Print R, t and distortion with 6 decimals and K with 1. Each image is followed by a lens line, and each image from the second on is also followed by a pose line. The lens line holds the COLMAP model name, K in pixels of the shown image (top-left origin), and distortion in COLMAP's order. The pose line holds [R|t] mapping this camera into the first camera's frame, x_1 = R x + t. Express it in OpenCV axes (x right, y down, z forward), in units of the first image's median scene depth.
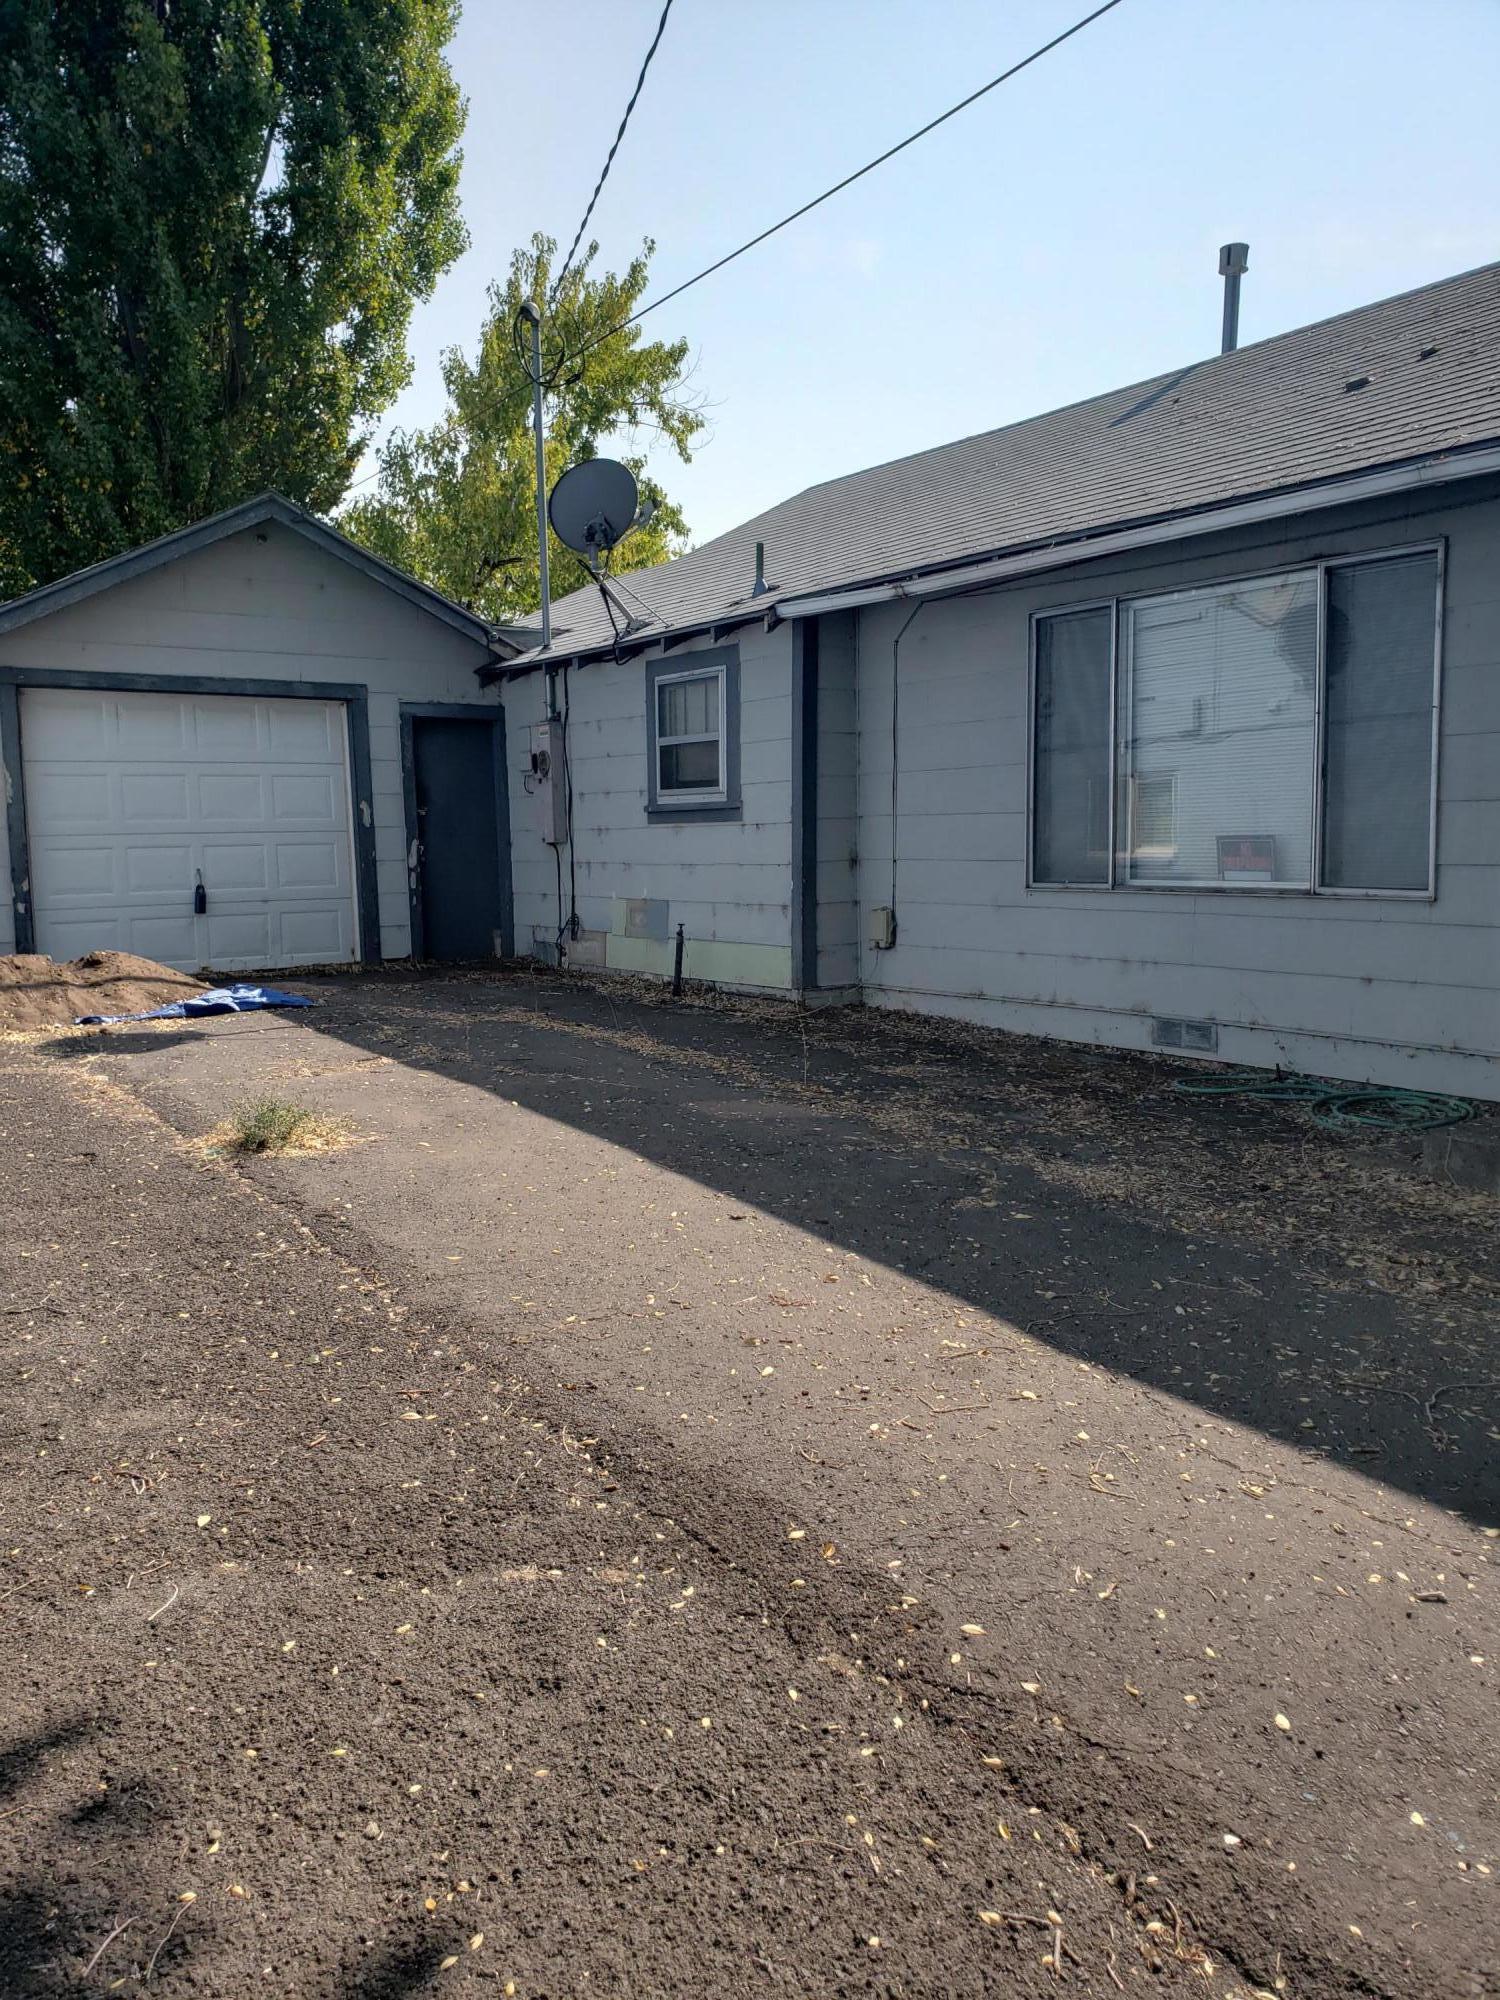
lens RADIAL K [[1539.5, 0, 743.2], [0, 1539.5, 1000.2], [0, 0, 1]] dist [0.000395, 0.015846]
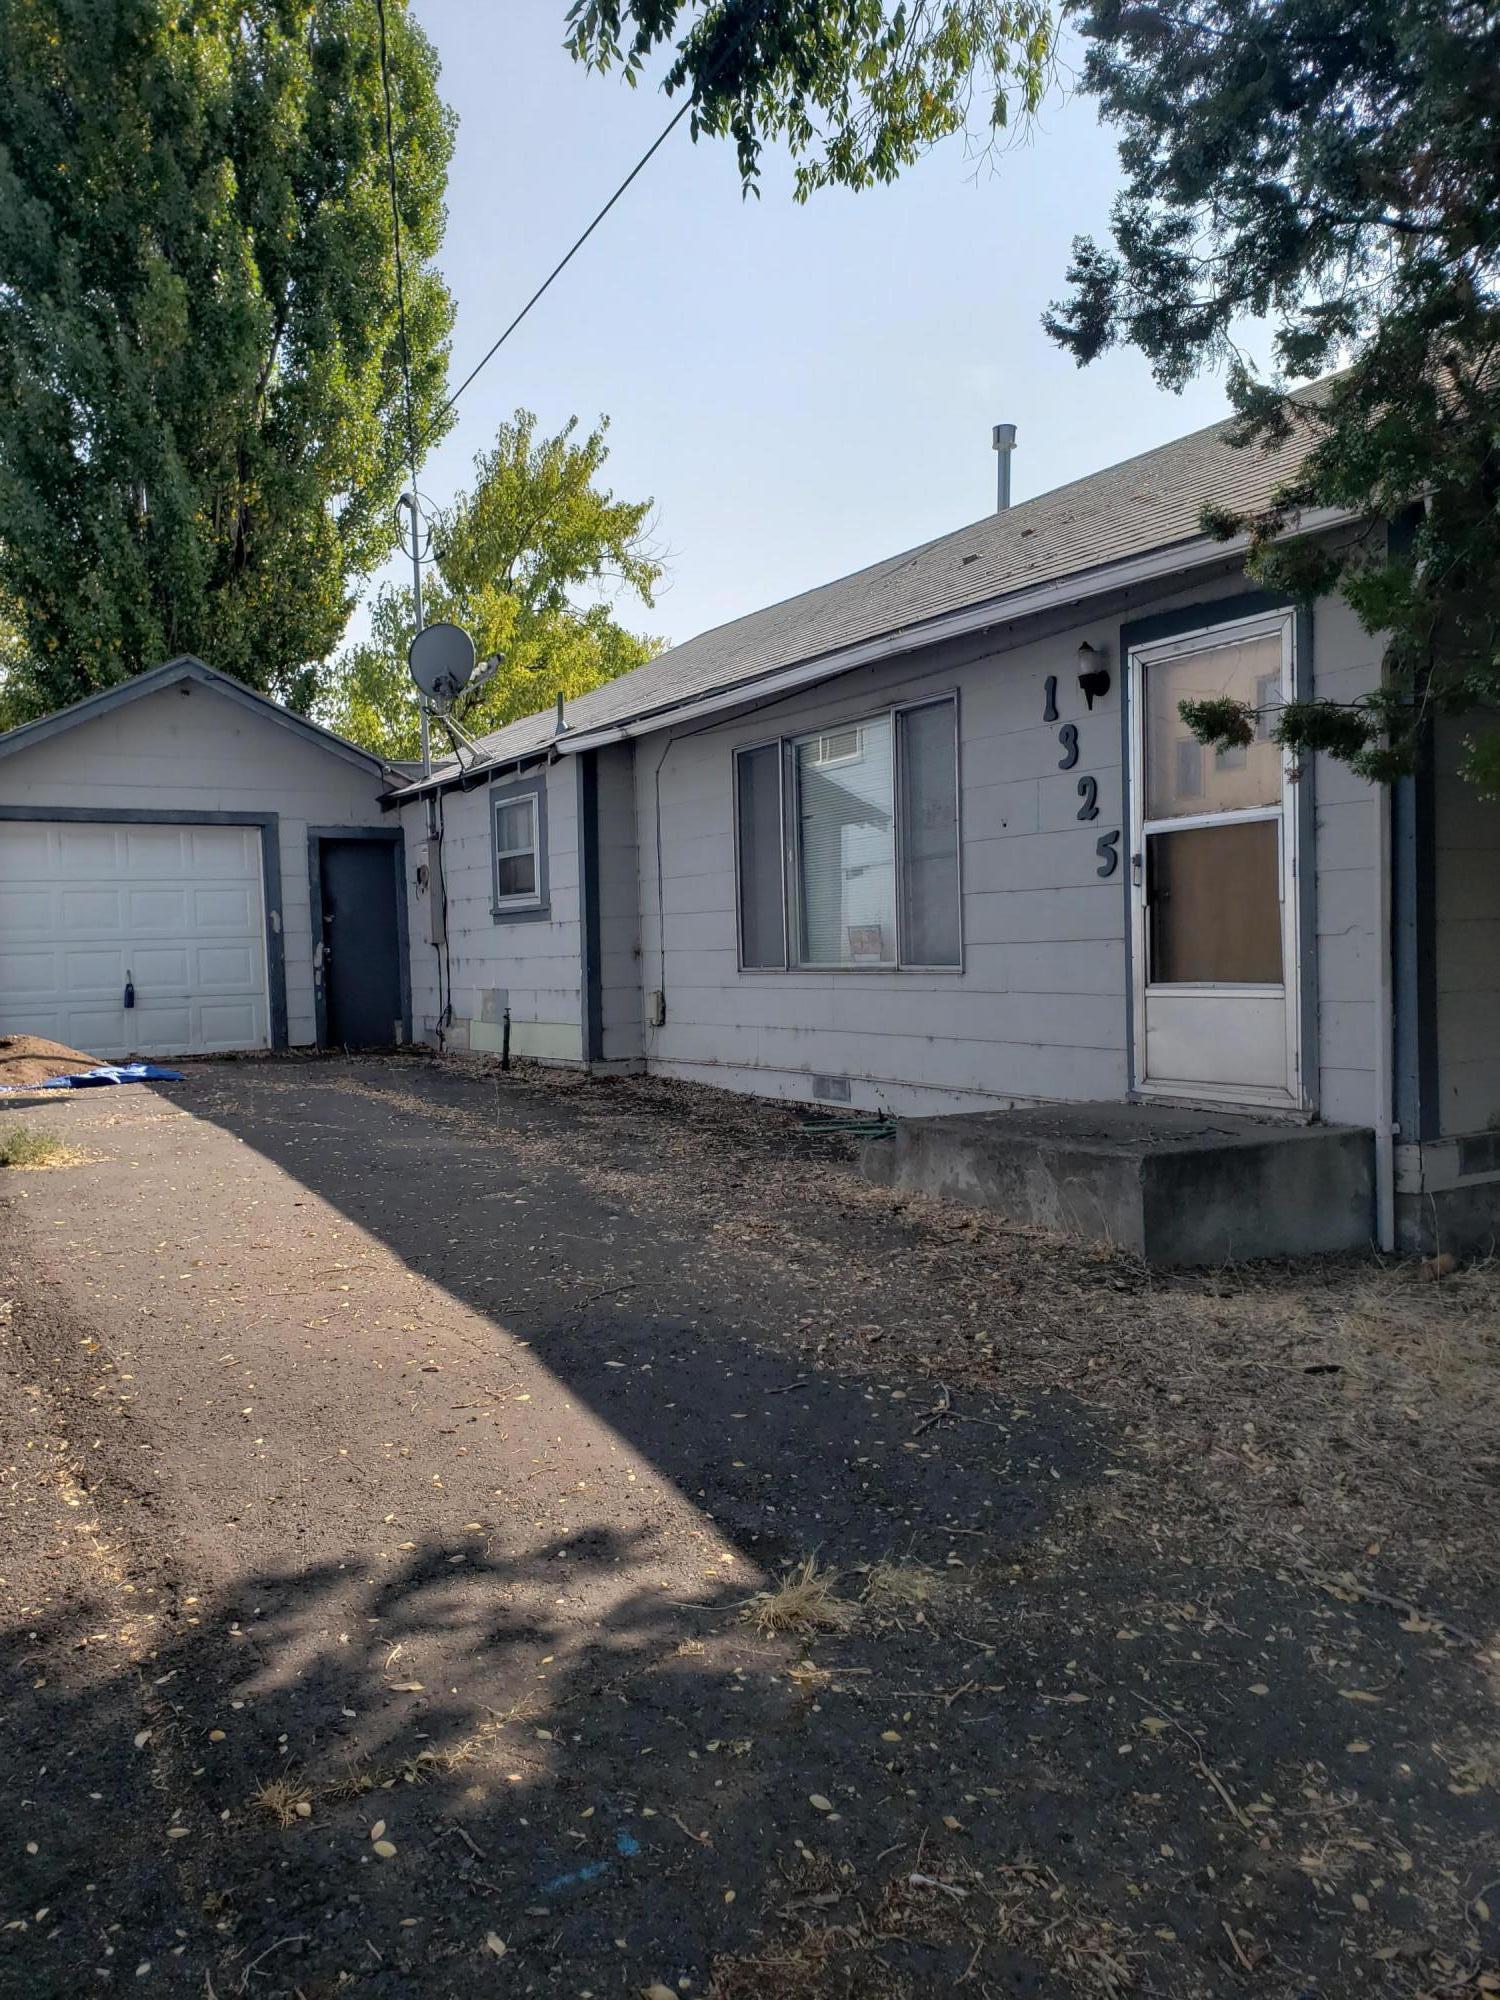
lens RADIAL K [[1539.5, 0, 760.2], [0, 1539.5, 1002.9], [0, 0, 1]] dist [0.000395, 0.015846]
pose [[0.997788, -0.011728, -0.065440, 0.201379], [0.007073, 0.997457, -0.070913, 0.026667], [0.066106, 0.070293, 0.995334, -0.138361]]
